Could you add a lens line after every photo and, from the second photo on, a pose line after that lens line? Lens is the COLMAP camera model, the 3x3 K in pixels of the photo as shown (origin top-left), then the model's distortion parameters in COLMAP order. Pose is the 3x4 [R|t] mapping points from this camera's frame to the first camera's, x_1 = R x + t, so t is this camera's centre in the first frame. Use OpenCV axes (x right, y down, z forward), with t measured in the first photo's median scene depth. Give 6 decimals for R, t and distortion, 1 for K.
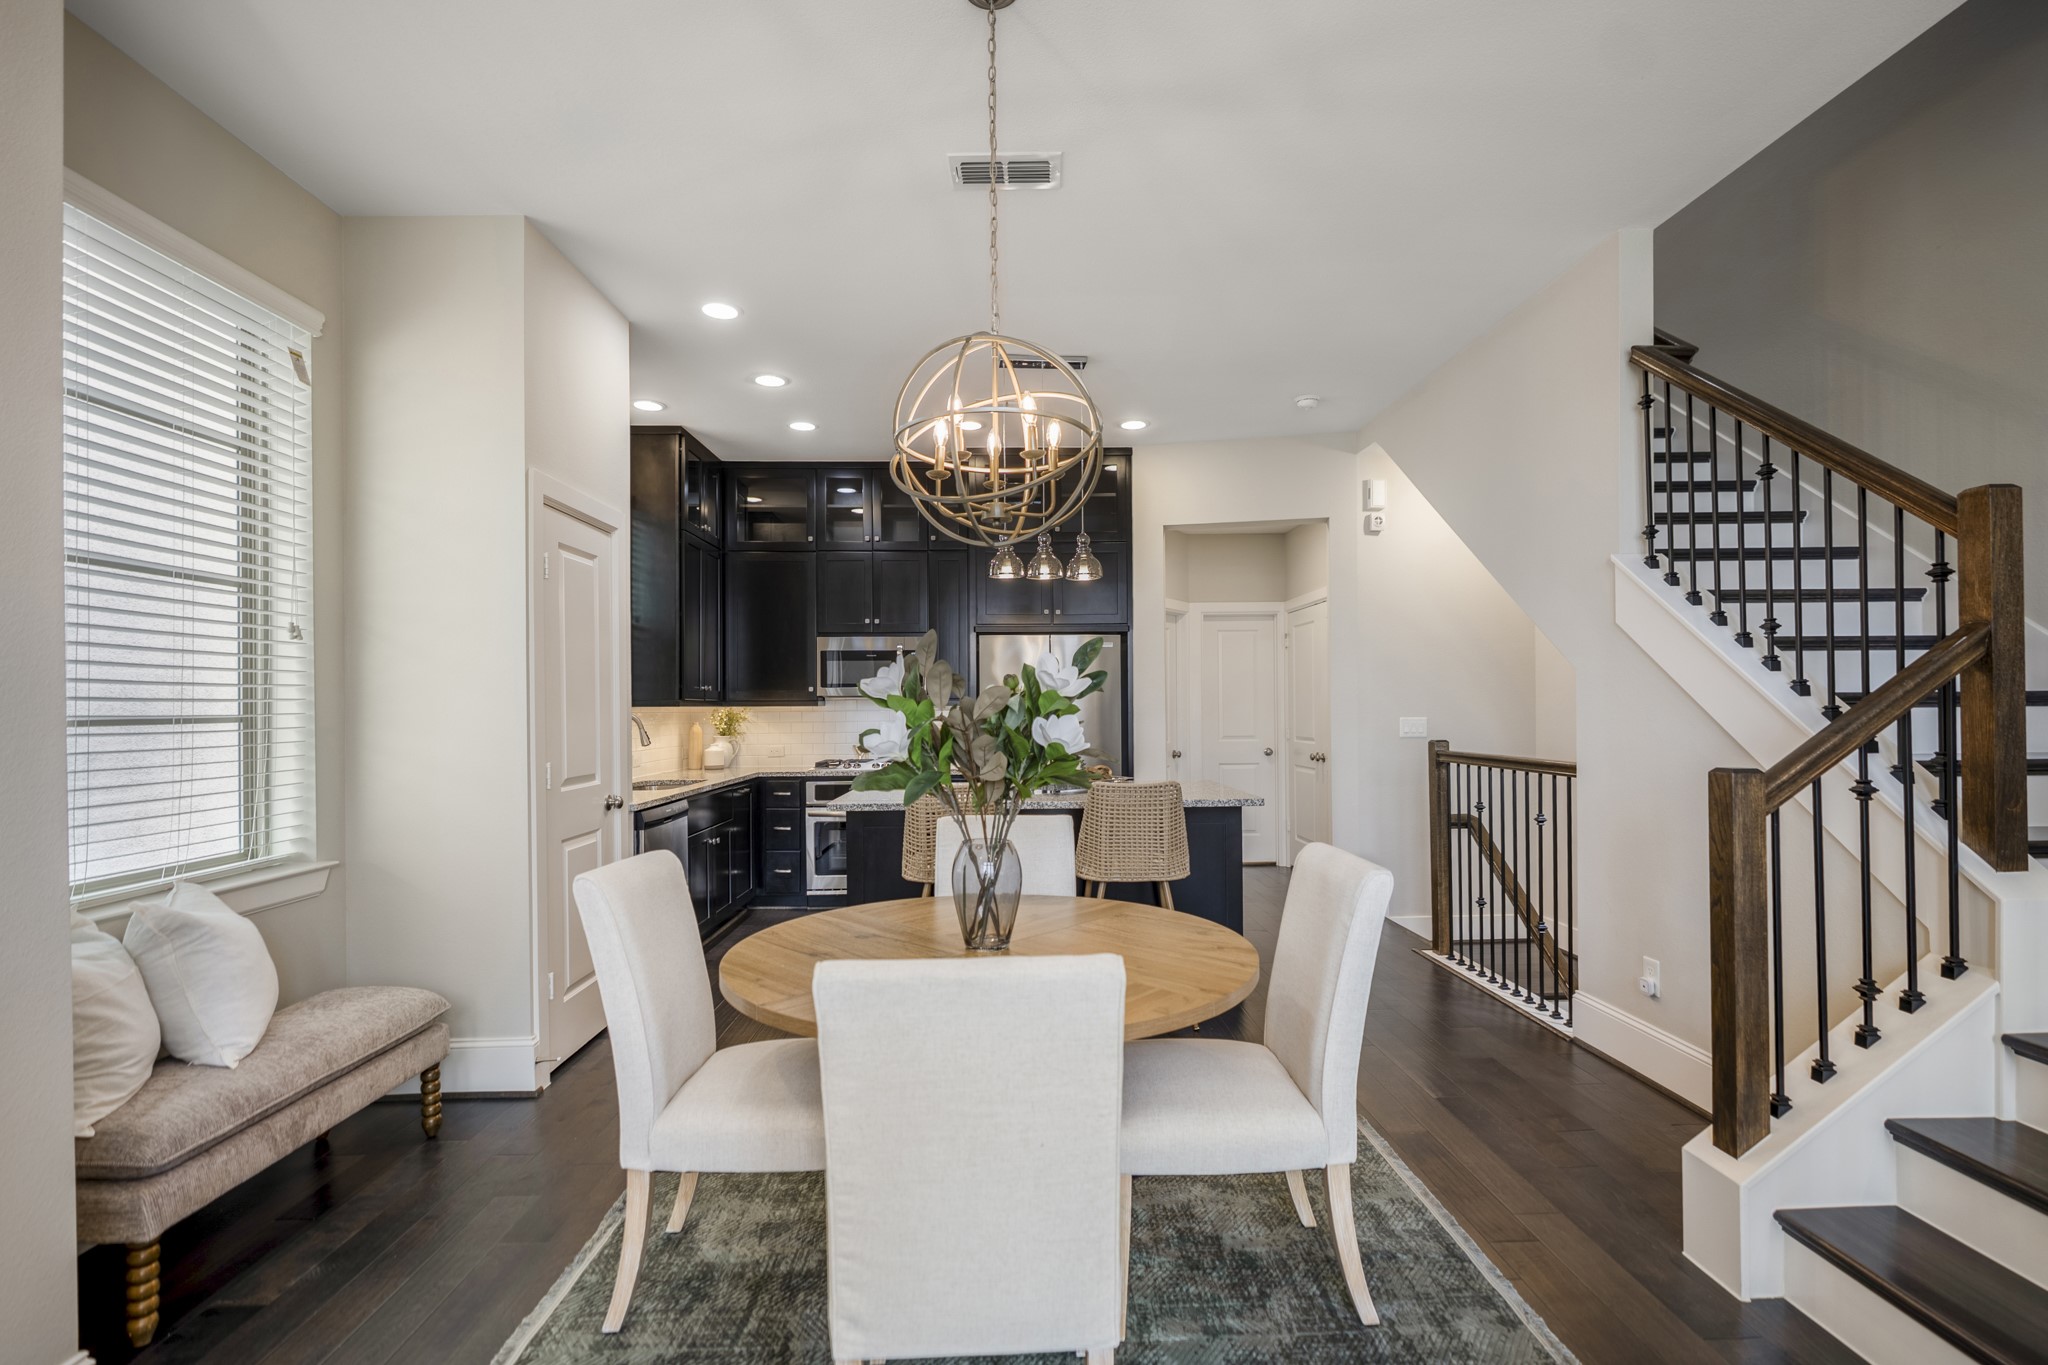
lens RADIAL K [[952.2, 0, 1027.2], [0, 952.2, 704.4], [0, 0, 1]] dist [-0.003248, -0.000954]
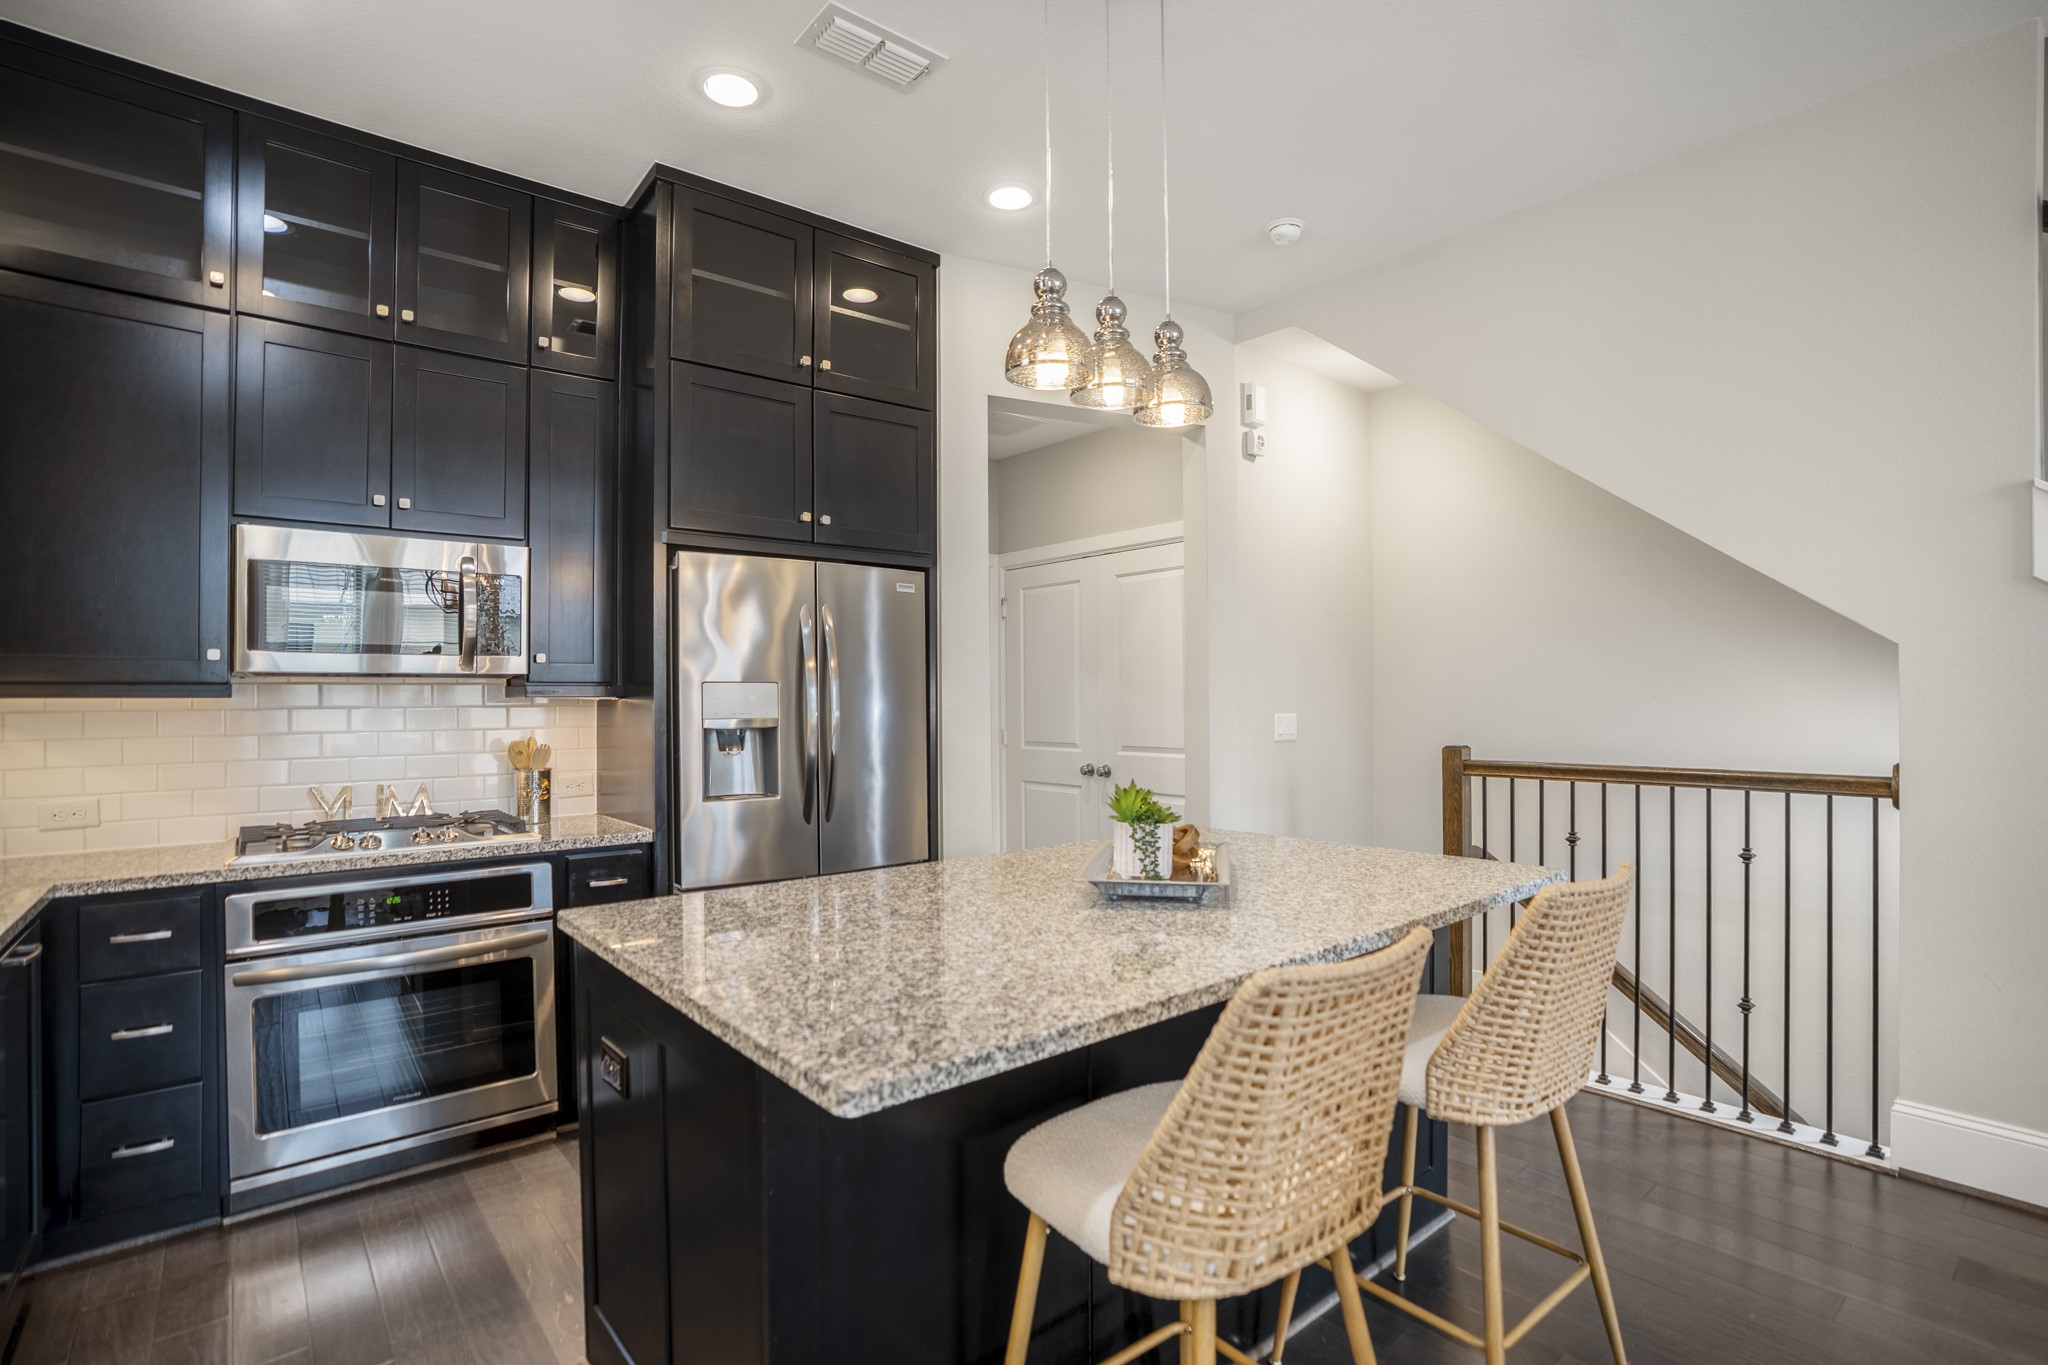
lens RADIAL K [[974.4, 0, 1023.5], [0, 974.4, 687.3], [0, 0, 1]] dist [-0.052461, 0.011595]
pose [[0.786853, 0.007997, 0.617088, -0.389743], [-0.000770, 0.999928, -0.011976, 0.004315], [-0.617139, 0.008949, 0.786803, 0.924900]]
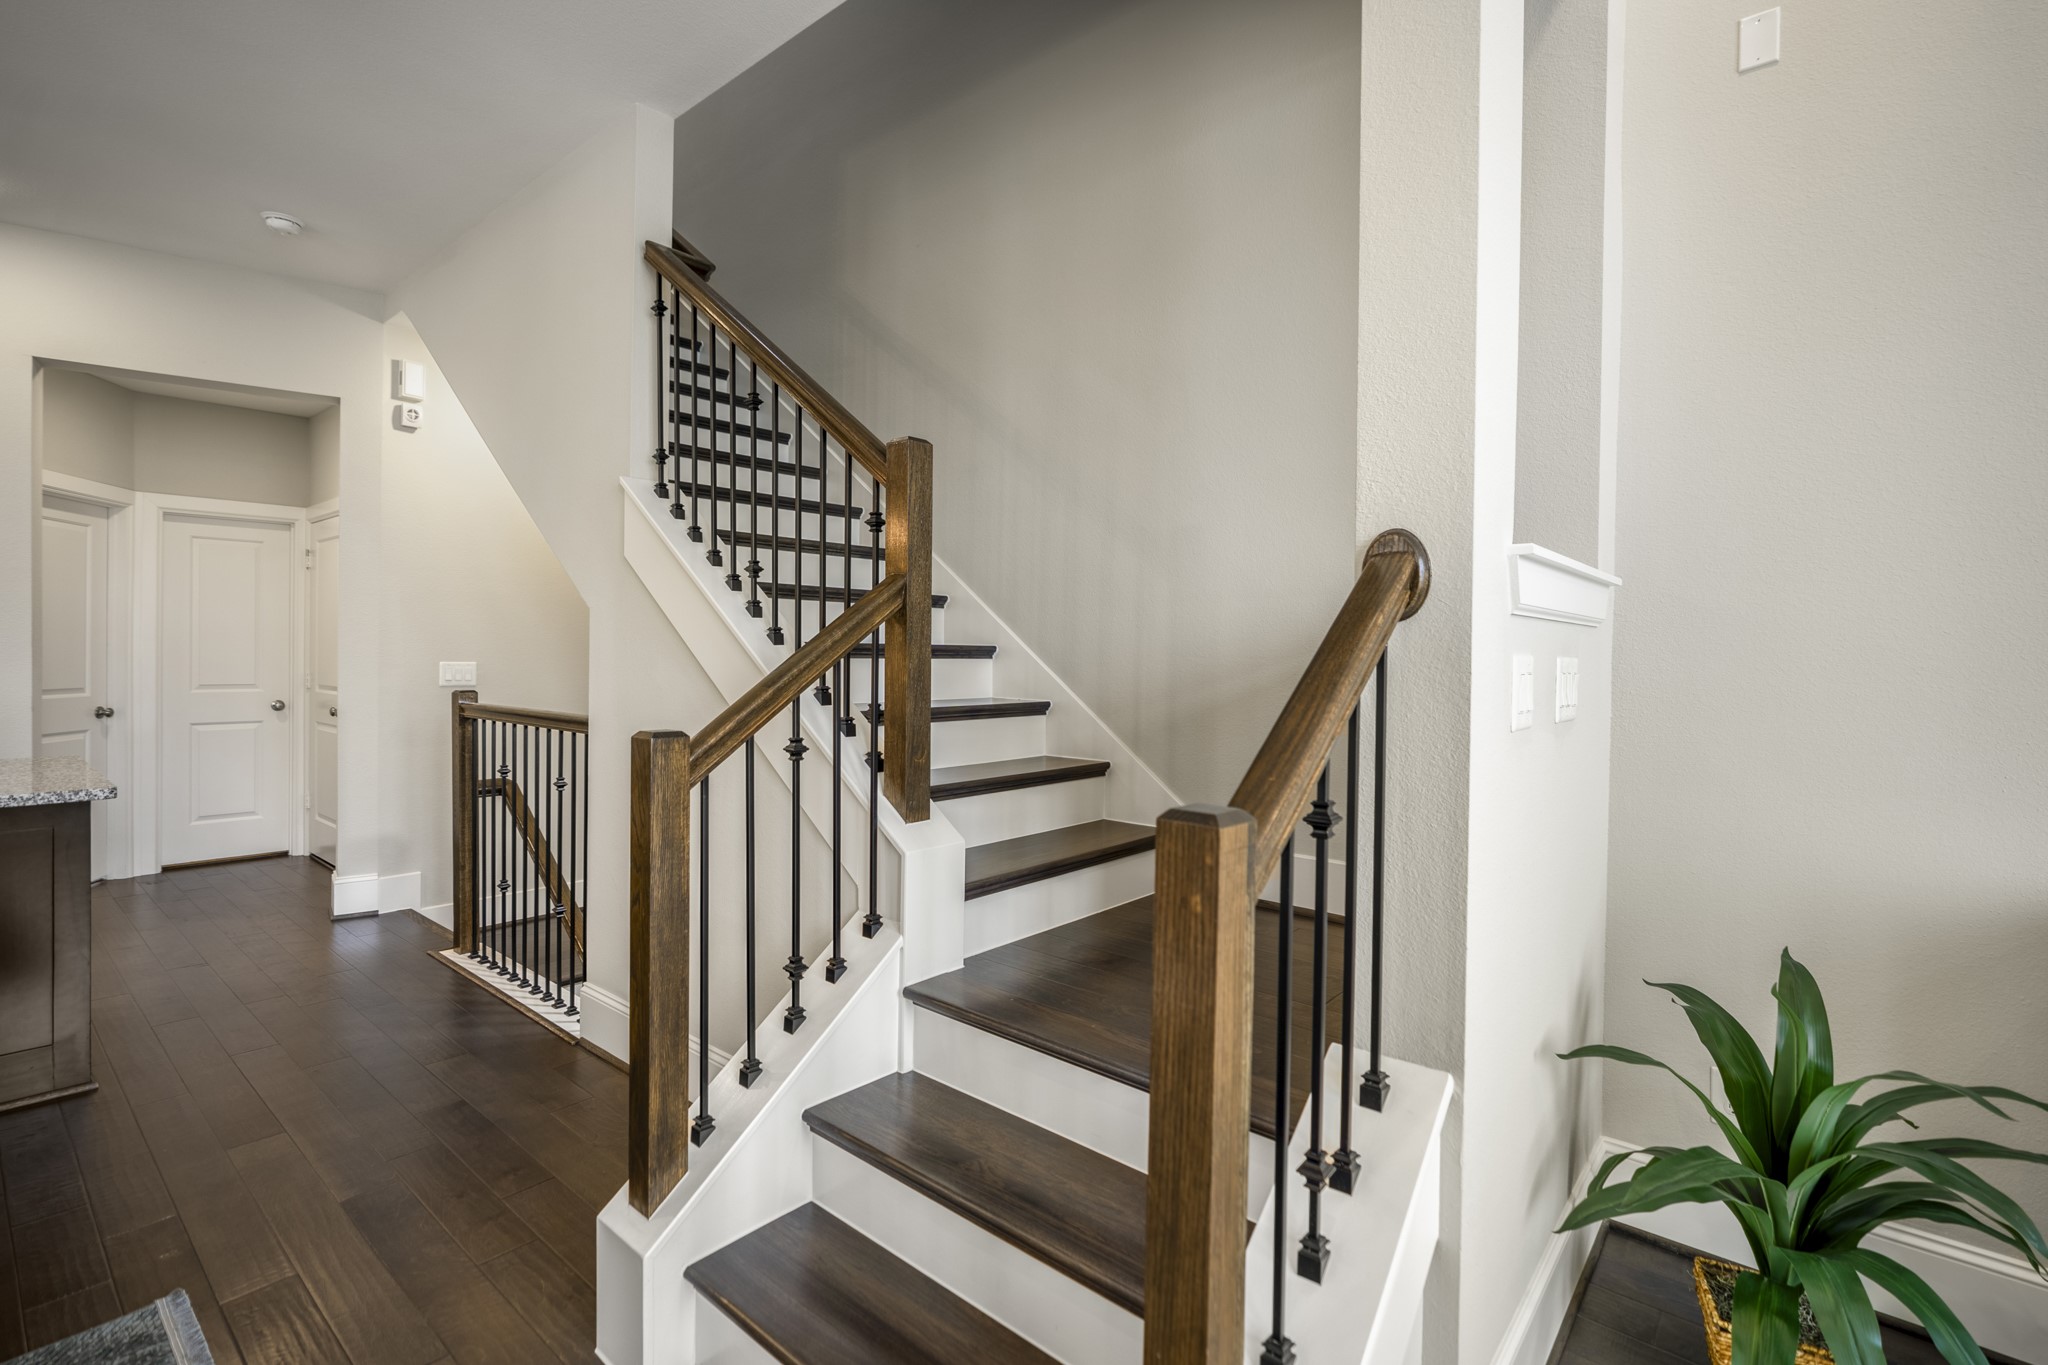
lens RADIAL K [[944.5, 0, 1025.0], [0, 944.5, 662.0], [0, 0, 1]] dist [-0.001263, 0.000311]
pose [[0.674593, 0.010456, 0.738116, 0.231663], [-0.021123, 0.999764, 0.005143, -0.001503], [-0.737887, -0.019061, 0.674655, 0.147997]]
